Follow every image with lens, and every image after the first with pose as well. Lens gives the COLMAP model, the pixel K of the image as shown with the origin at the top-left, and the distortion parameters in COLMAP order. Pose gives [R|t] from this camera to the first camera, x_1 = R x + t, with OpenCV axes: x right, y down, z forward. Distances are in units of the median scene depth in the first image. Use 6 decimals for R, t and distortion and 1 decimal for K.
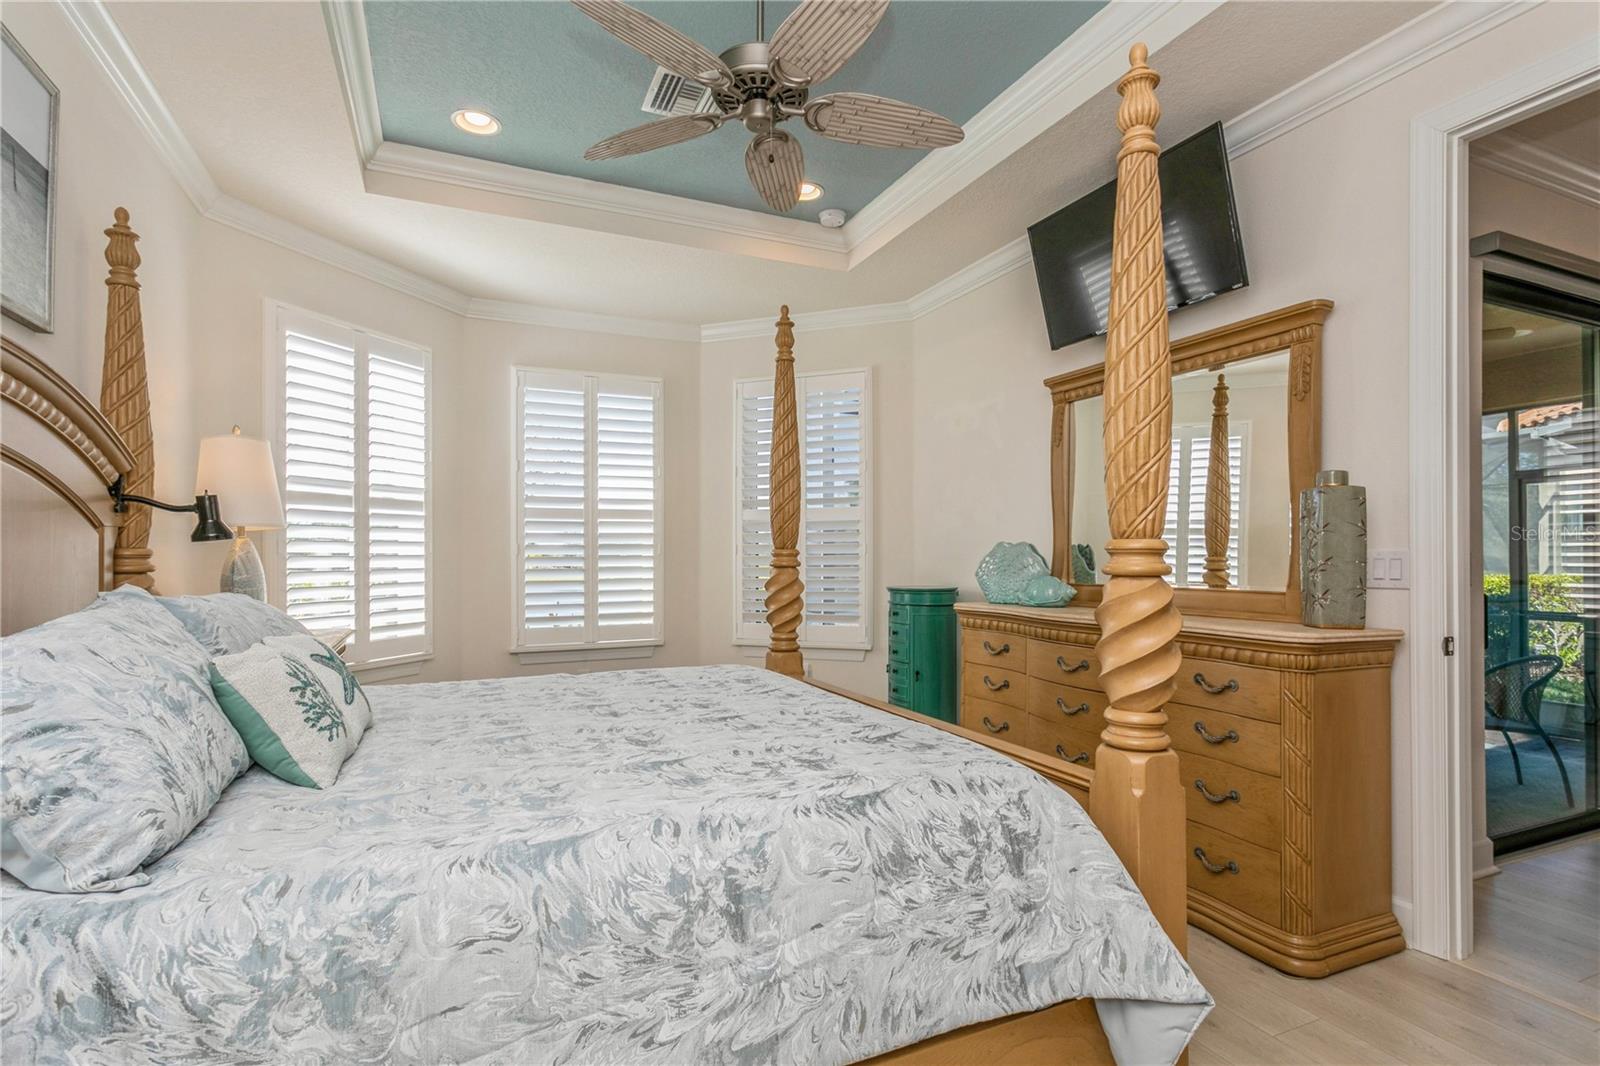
lens RADIAL K [[768.1, 0, 803.6], [0, 768.1, 548.2], [0, 0, 1]] dist [0.003522, 0.001719]
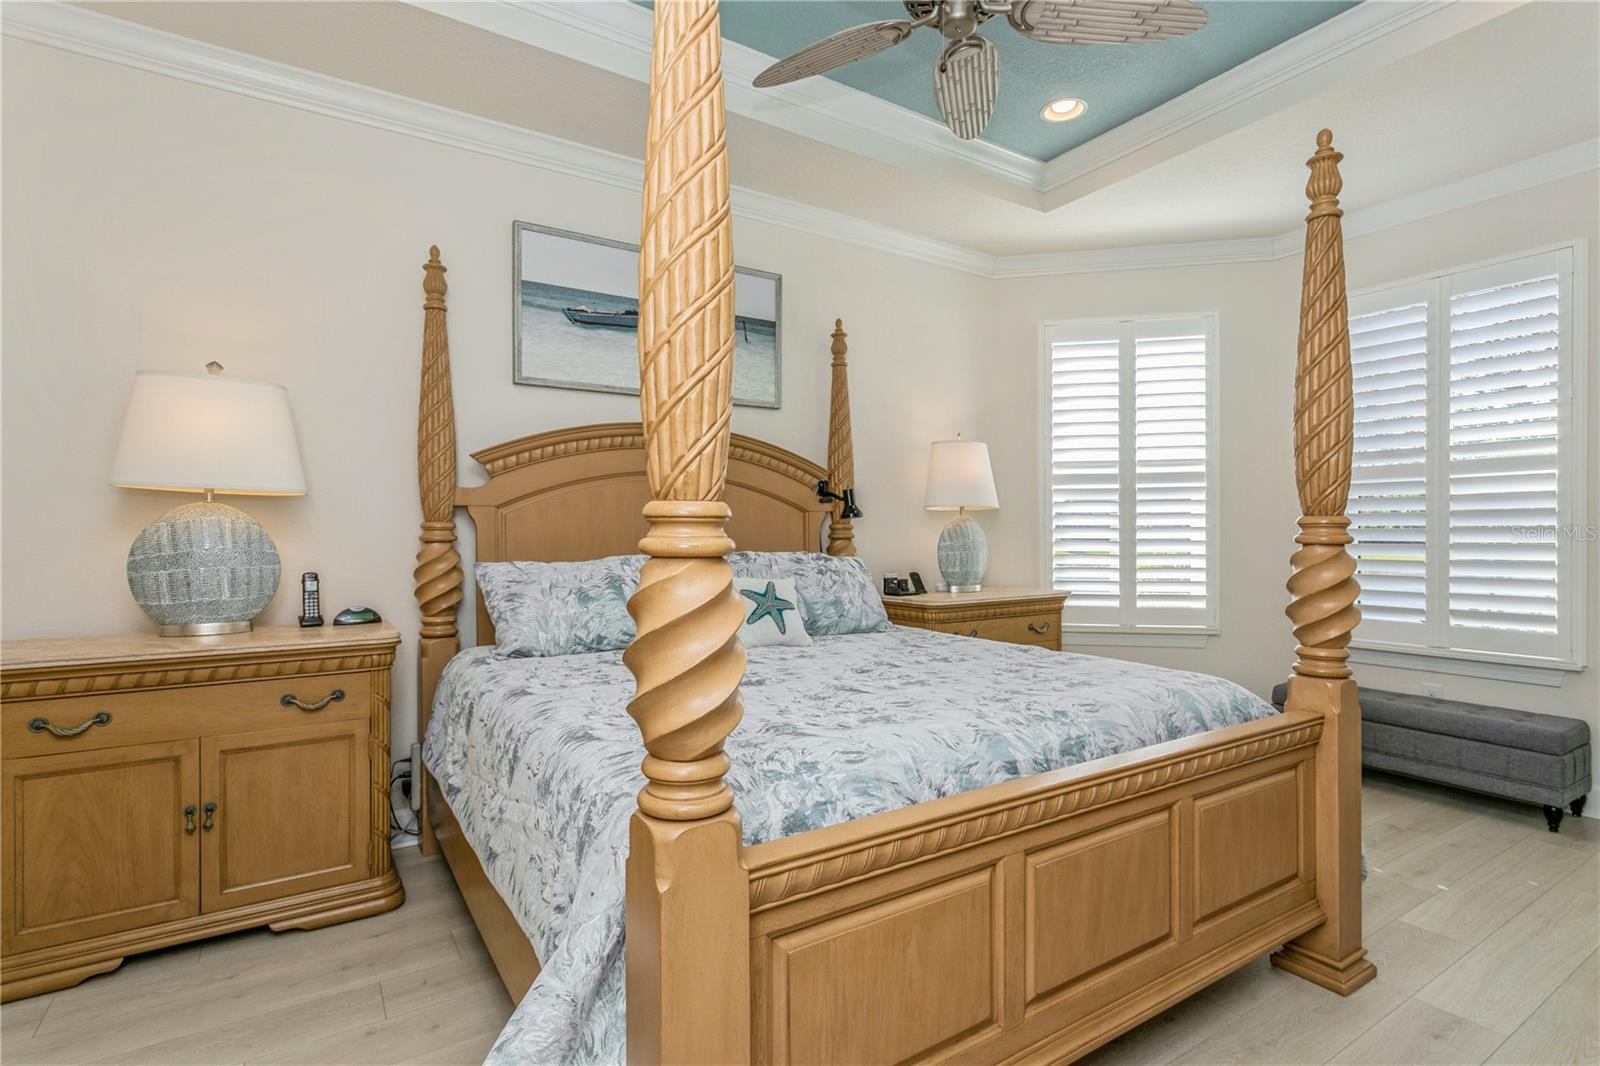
lens RADIAL K [[768.1, 0, 806.2], [0, 768.1, 527.0], [0, 0, 1]] dist [0.003522, 0.001719]
pose [[0.170224, -0.002616, -0.985402, 0.498578], [0.010739, 0.999942, -0.000800, 0.005272], [0.985347, -0.010447, 0.170243, 0.441516]]
